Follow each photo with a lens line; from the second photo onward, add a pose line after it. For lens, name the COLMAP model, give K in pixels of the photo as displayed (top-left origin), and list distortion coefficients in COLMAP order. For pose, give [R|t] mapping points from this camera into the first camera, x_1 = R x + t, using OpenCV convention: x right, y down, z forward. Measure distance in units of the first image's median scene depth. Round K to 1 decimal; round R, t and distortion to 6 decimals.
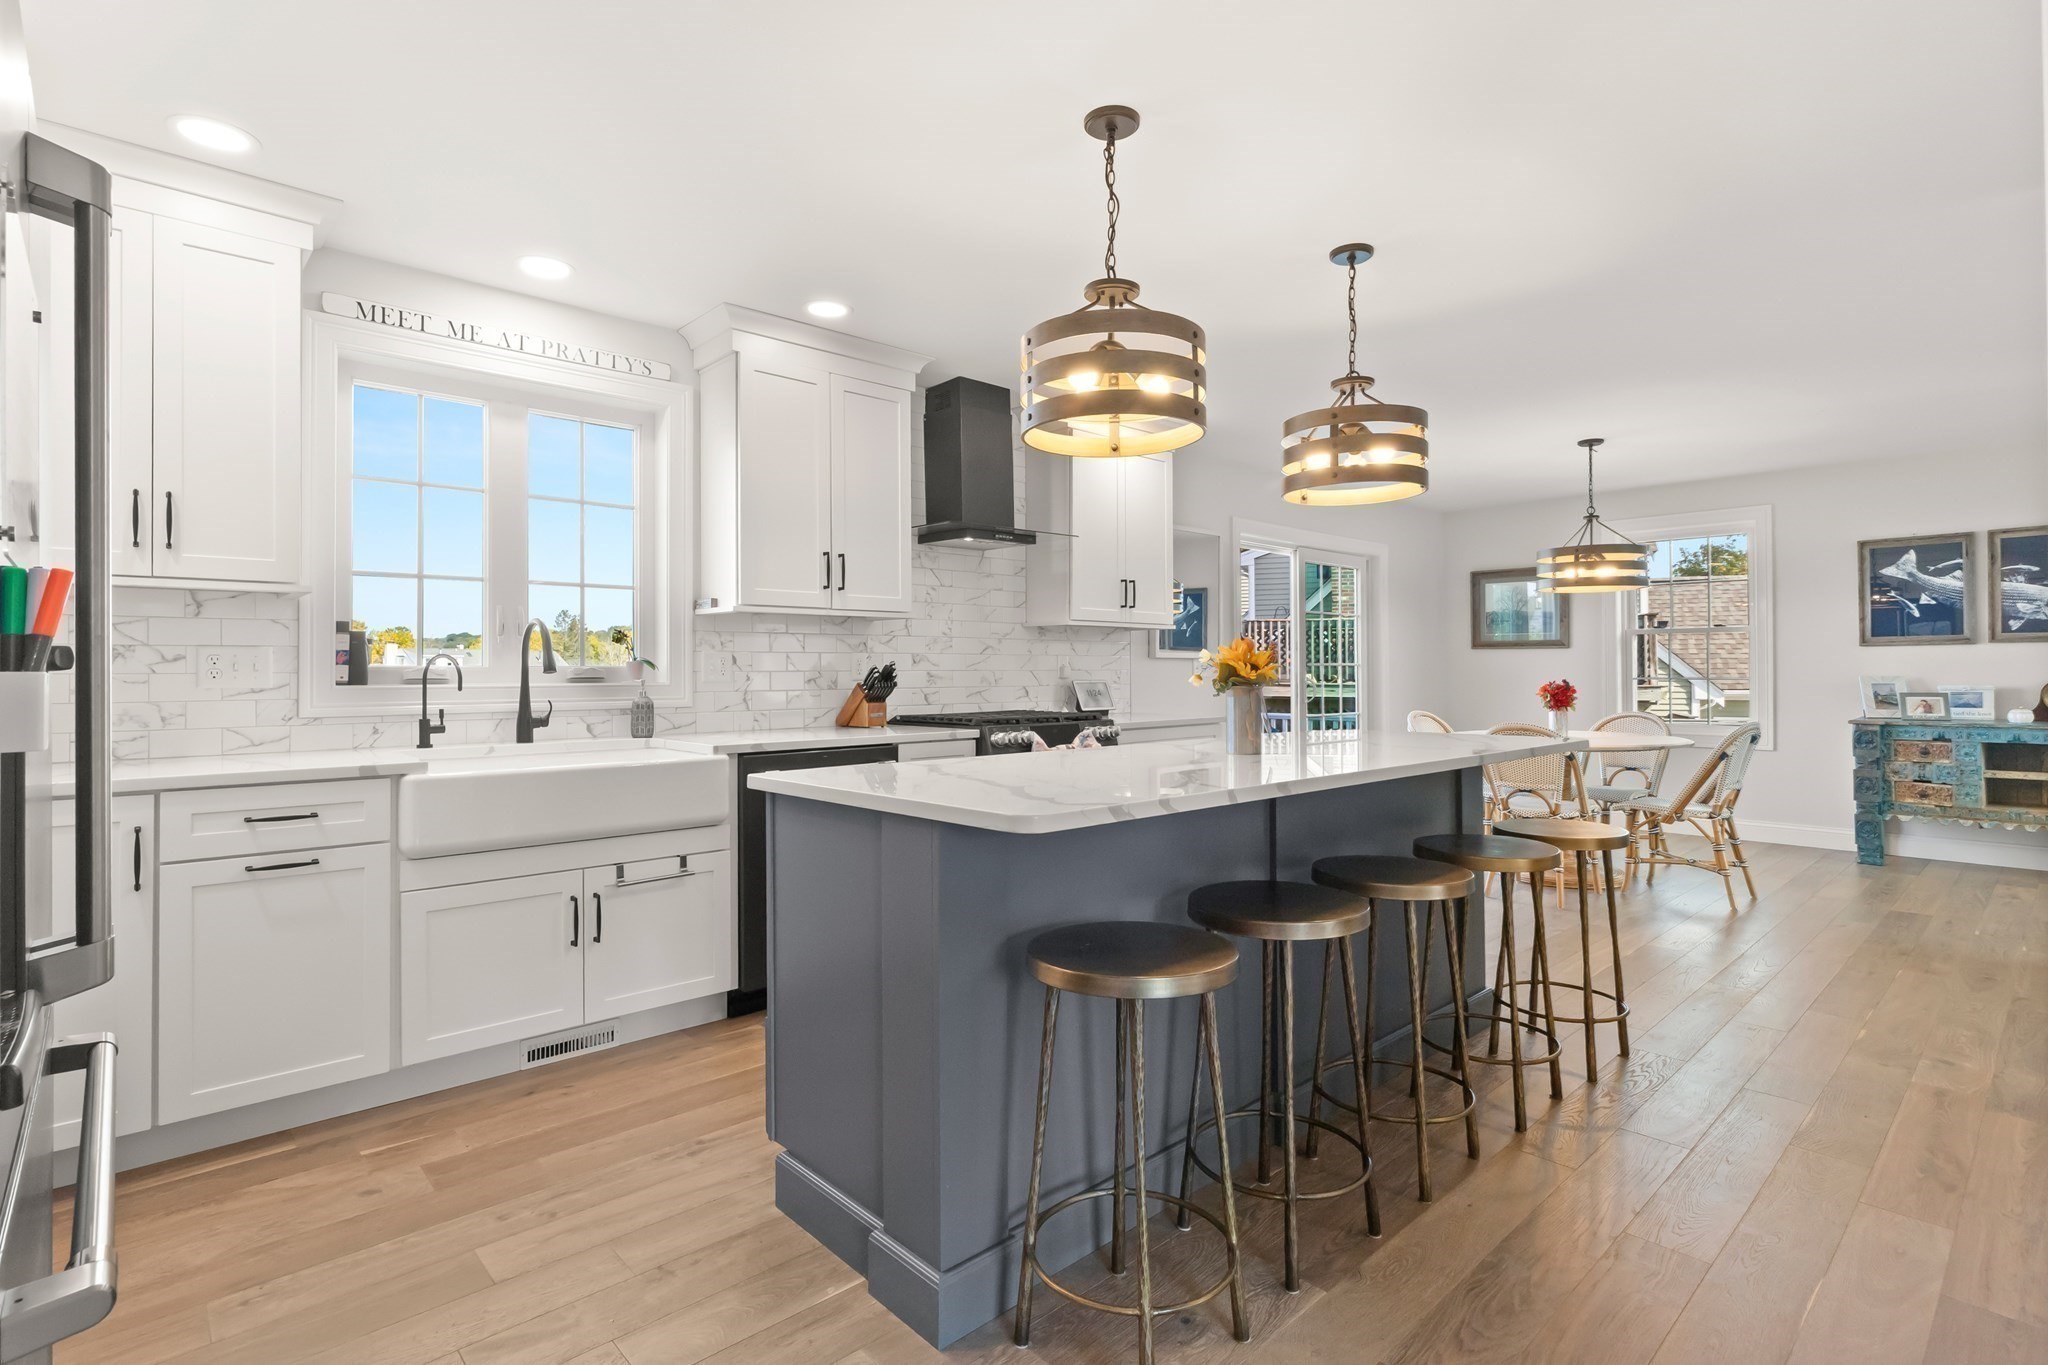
lens RADIAL K [[979.6, 0, 1022.8], [0, 979.6, 667.2], [0, 0, 1]] dist [-0.001579, -0.000018]
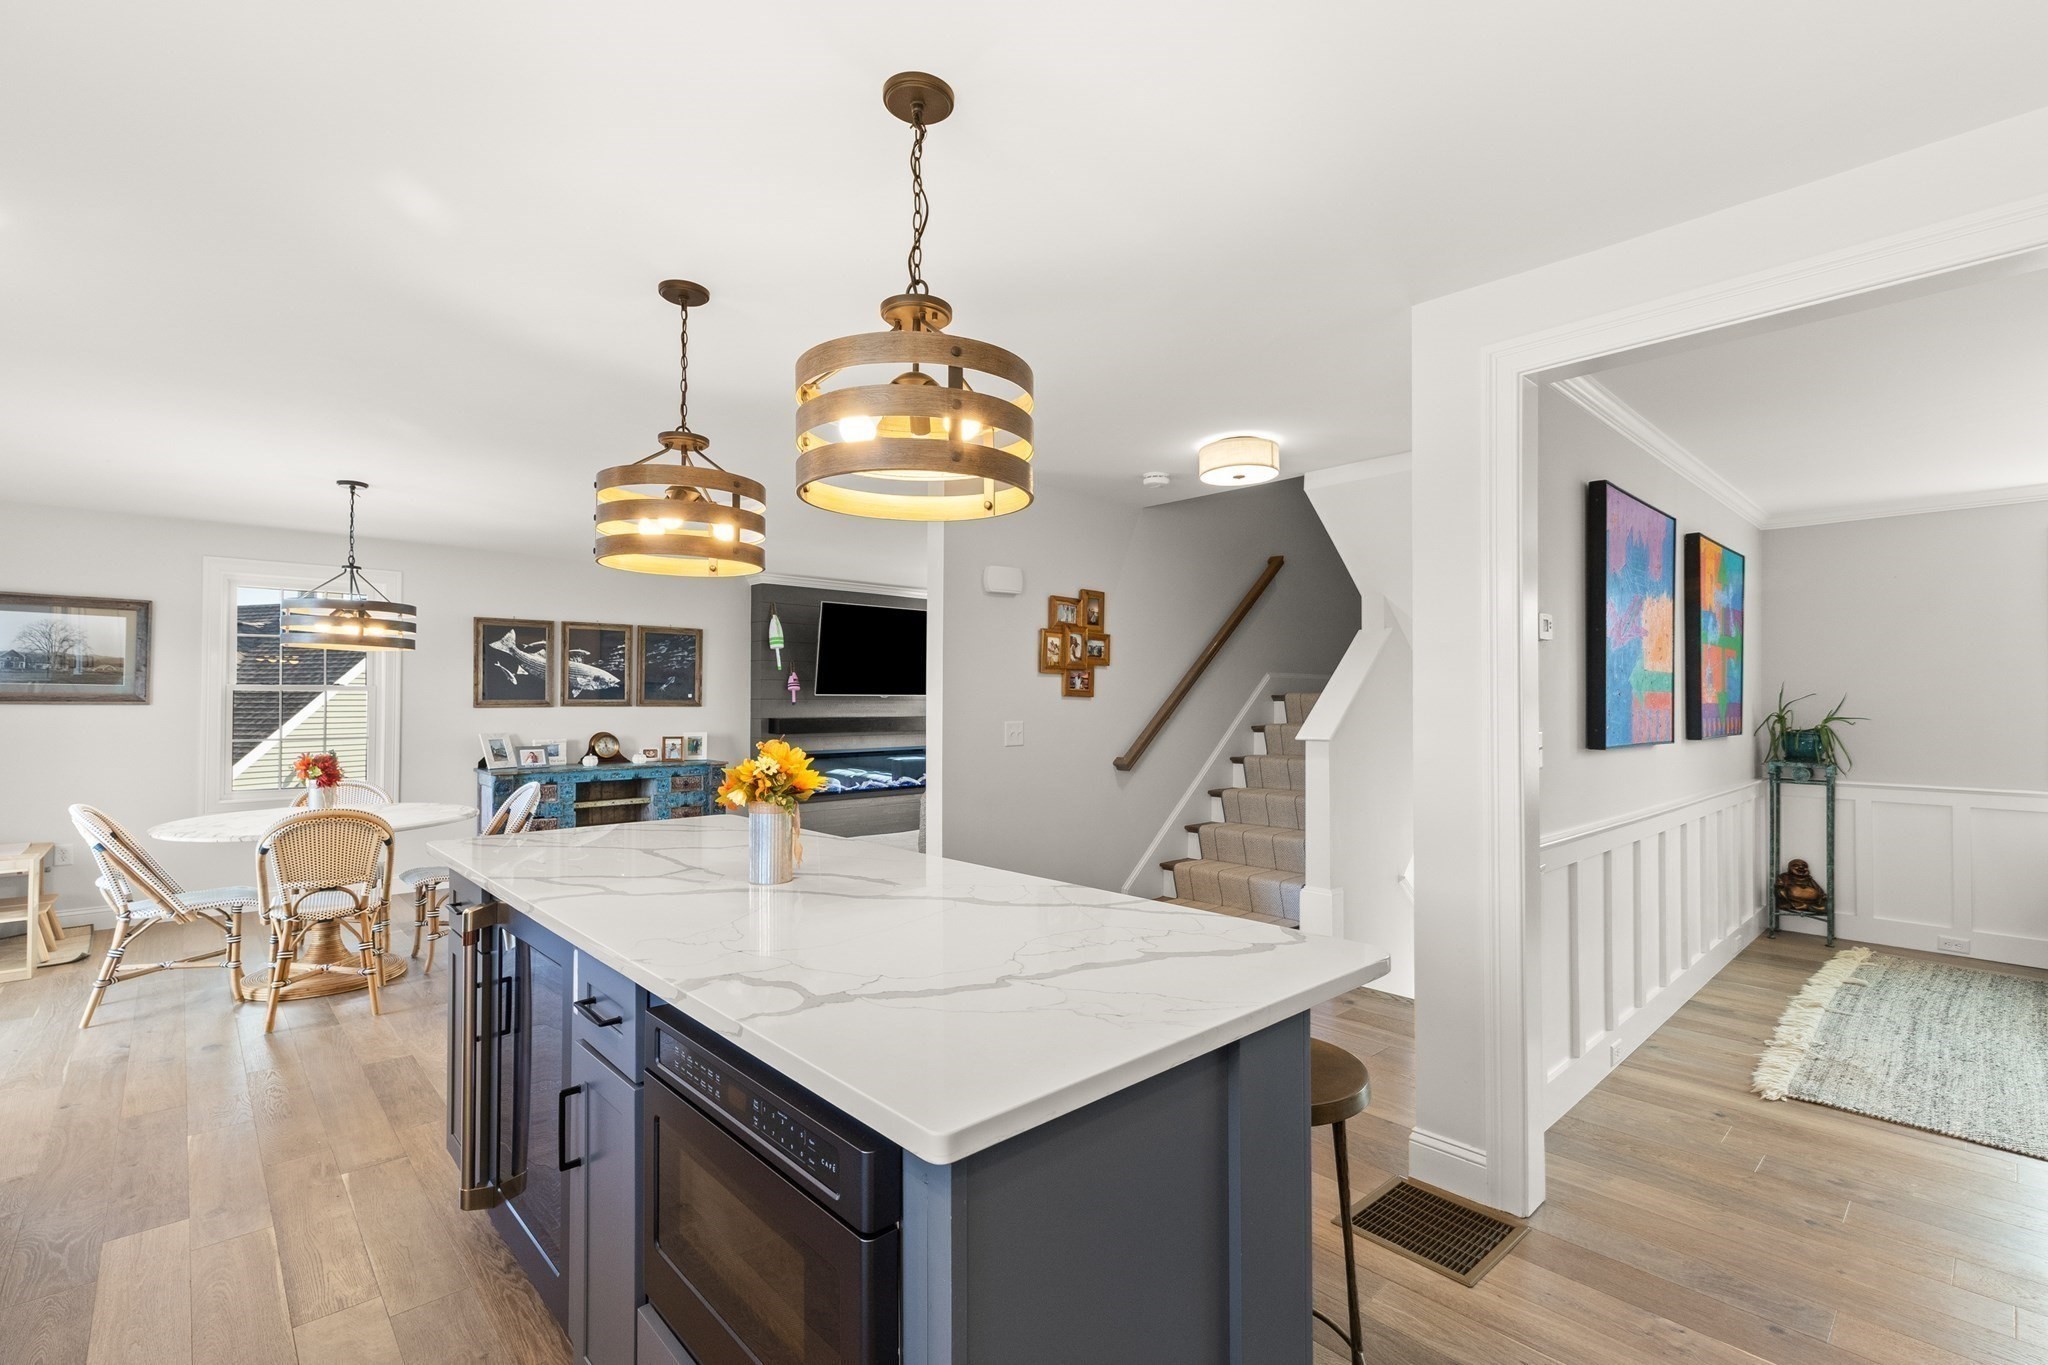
lens RADIAL K [[913.0, 0, 1037.1], [0, 913.0, 691.0], [0, 0, 1]] dist [0.001139, 0.000295]
pose [[-0.011087, 0.015367, 0.999820, -0.252344], [-0.005828, 0.999864, -0.015433, -0.030388], [-0.999922, -0.005998, -0.010996, 0.370867]]
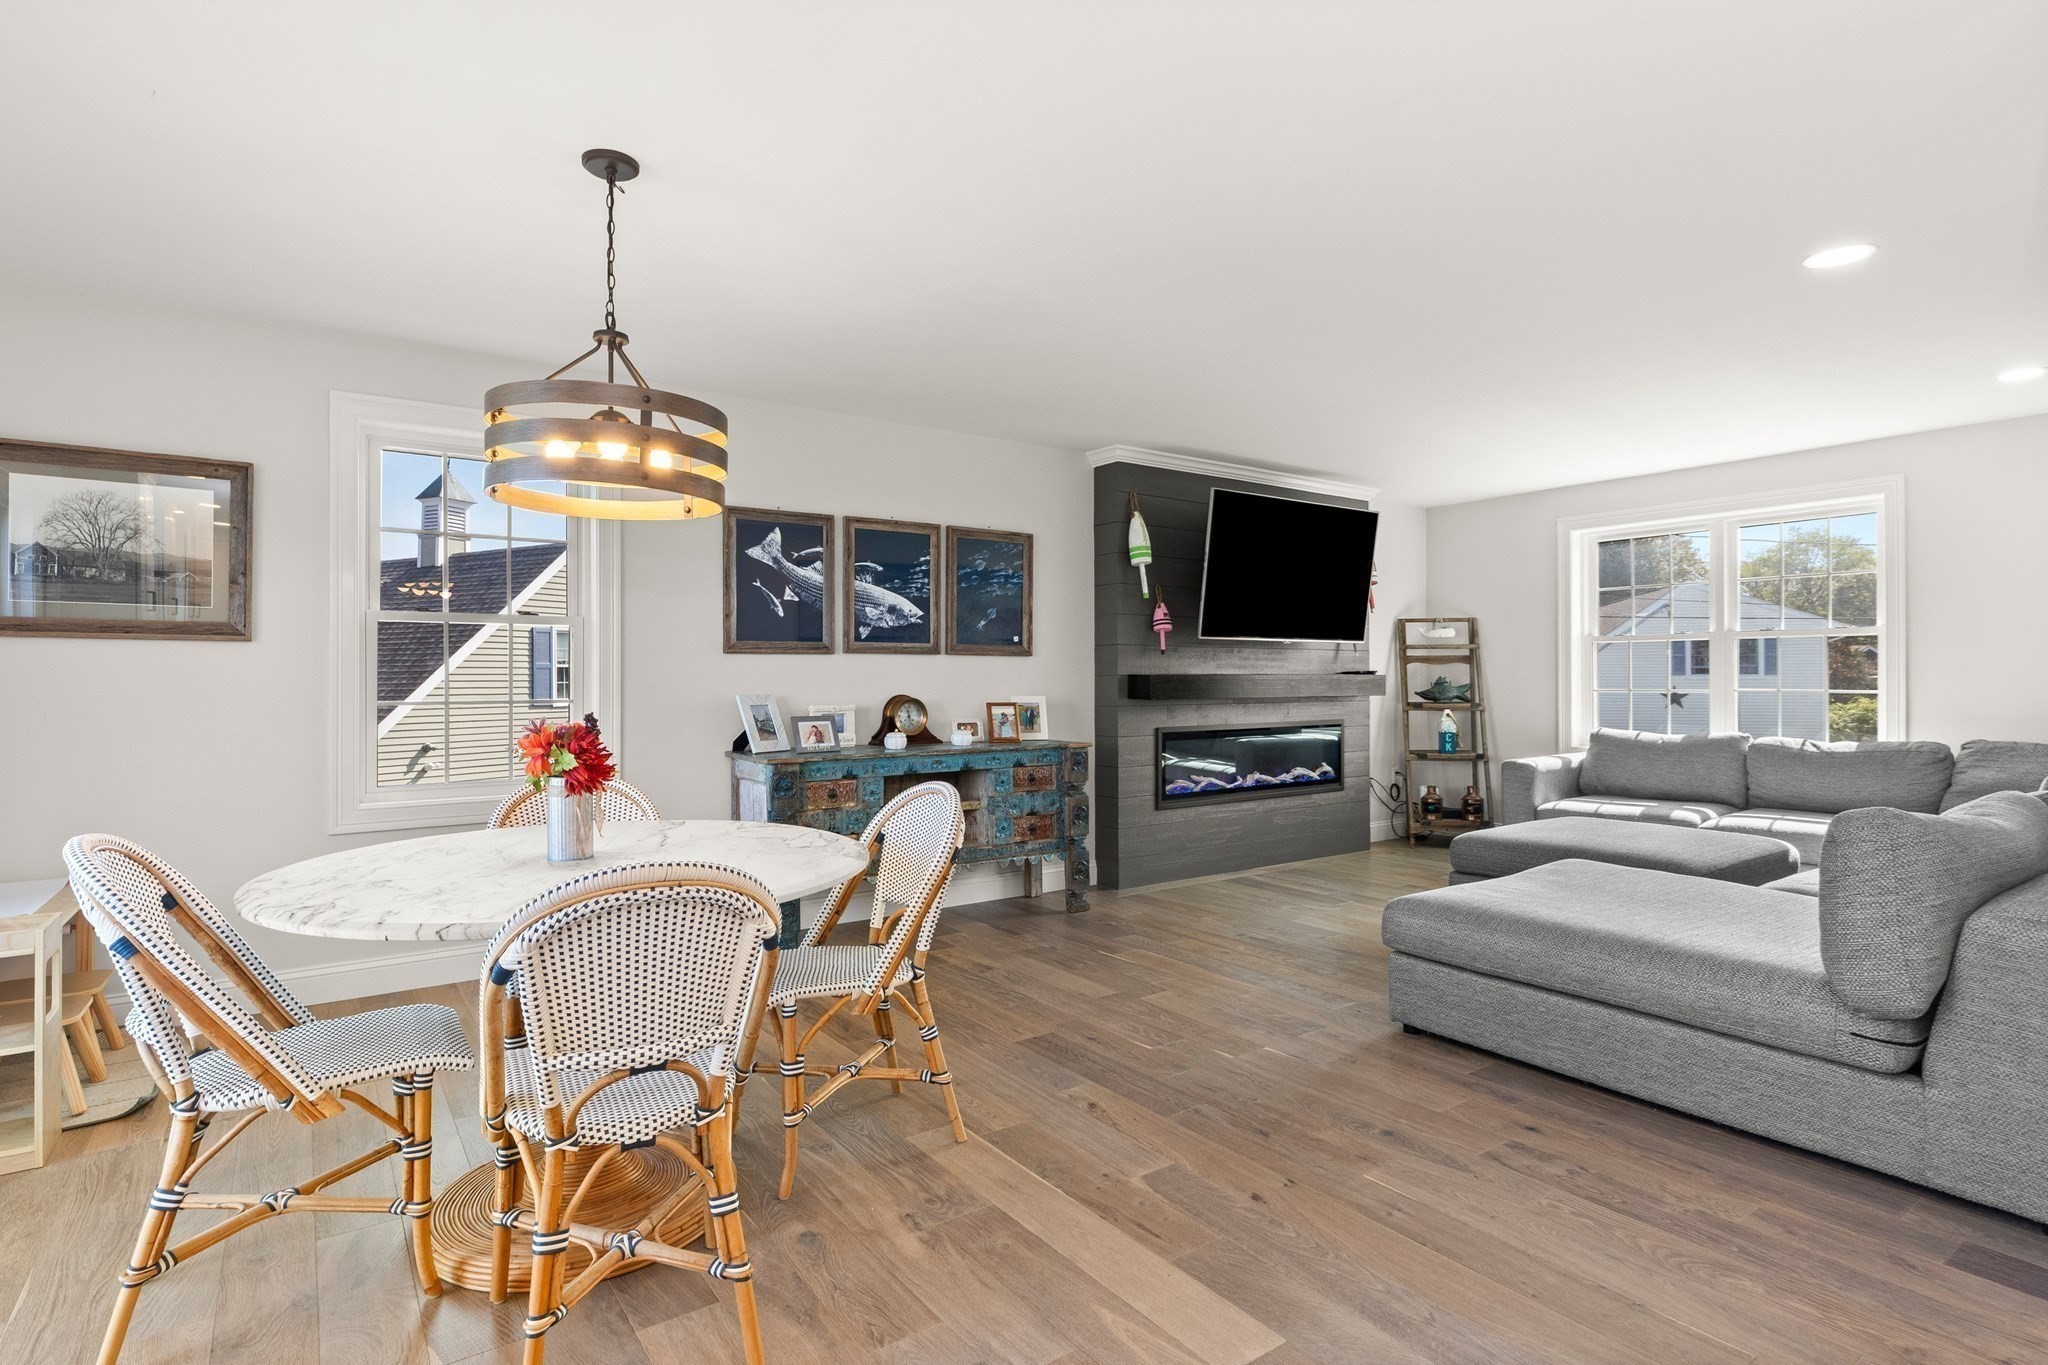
lens RADIAL K [[1020.7, 0, 1024.0], [0, 1020.7, 682.5], [0, 0, 1]] dist [0.000303, 0.000161]
pose [[0.125443, -0.001543, 0.992100, 0.154477], [-0.002463, 0.999995, 0.001867, -0.002076], [-0.992098, -0.002677, 0.125438, 0.742294]]
